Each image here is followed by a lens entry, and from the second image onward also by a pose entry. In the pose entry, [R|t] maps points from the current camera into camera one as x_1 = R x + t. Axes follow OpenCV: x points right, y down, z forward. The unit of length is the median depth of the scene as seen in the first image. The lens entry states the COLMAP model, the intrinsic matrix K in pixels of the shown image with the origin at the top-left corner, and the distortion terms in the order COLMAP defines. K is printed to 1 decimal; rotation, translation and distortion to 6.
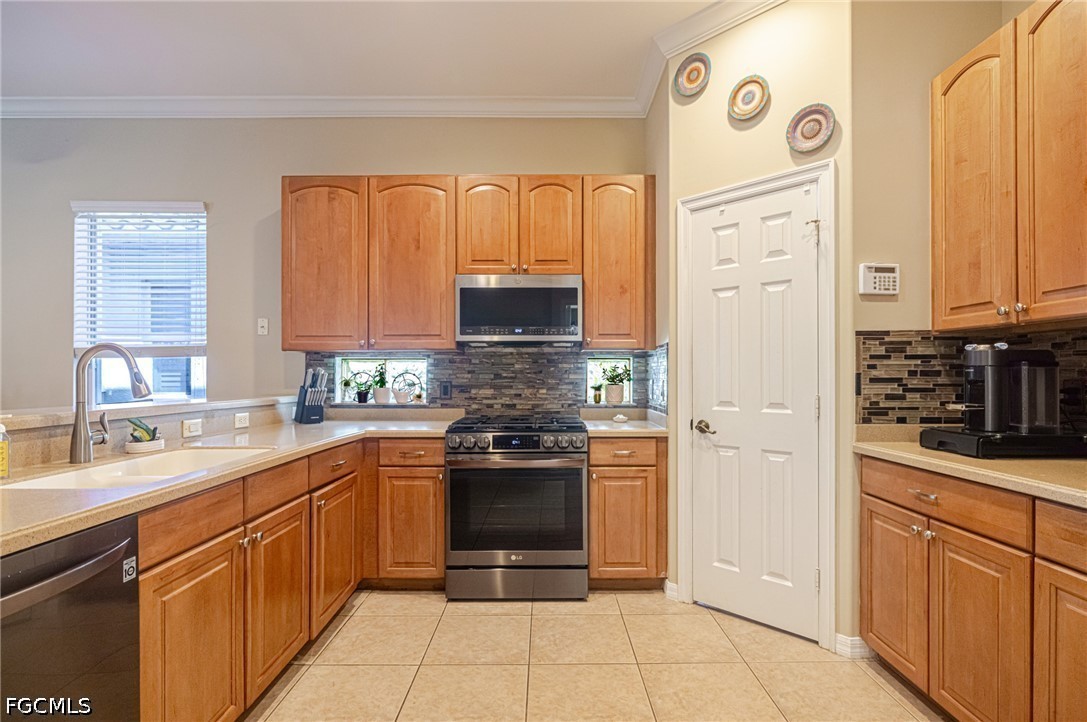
lens RADIAL K [[515.1, 0, 545.7], [0, 515.1, 378.1], [0, 0, 1]] dist [-0.004072, 0.000290]
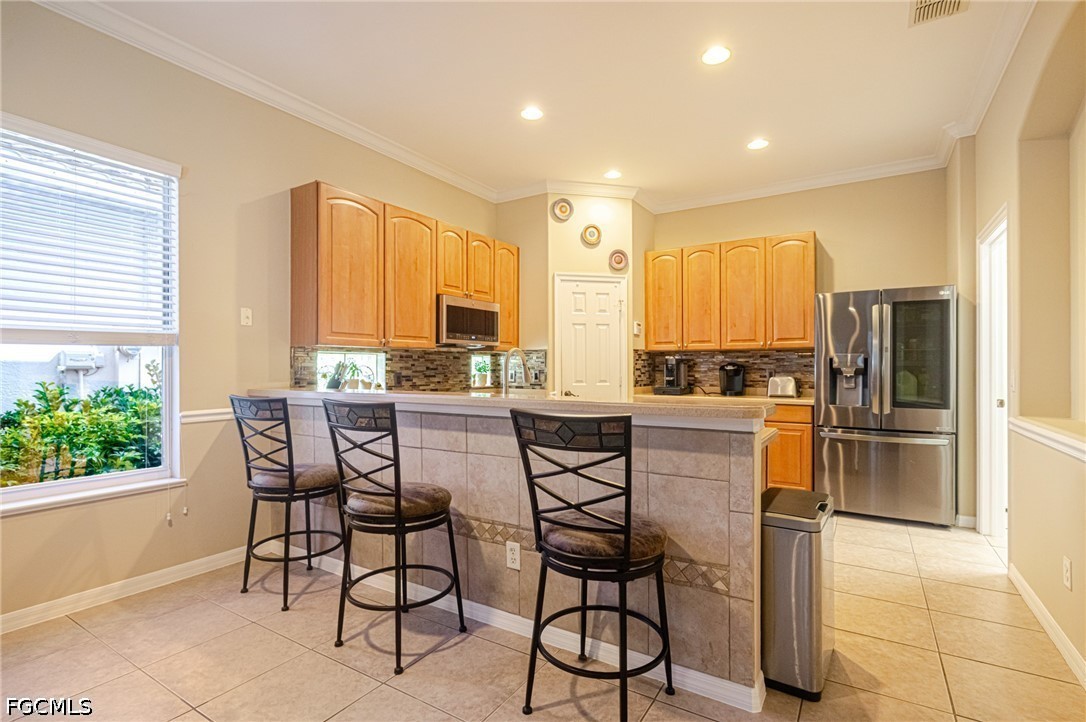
lens RADIAL K [[514.7, 0, 539.5], [0, 514.7, 367.0], [0, 0, 1]] dist [-0.004072, 0.000290]
pose [[0.536430, -0.003839, 0.843936, -1.225278], [0.002908, 0.999992, 0.002700, -0.011441], [-0.843940, 0.001006, 0.536437, 0.051439]]
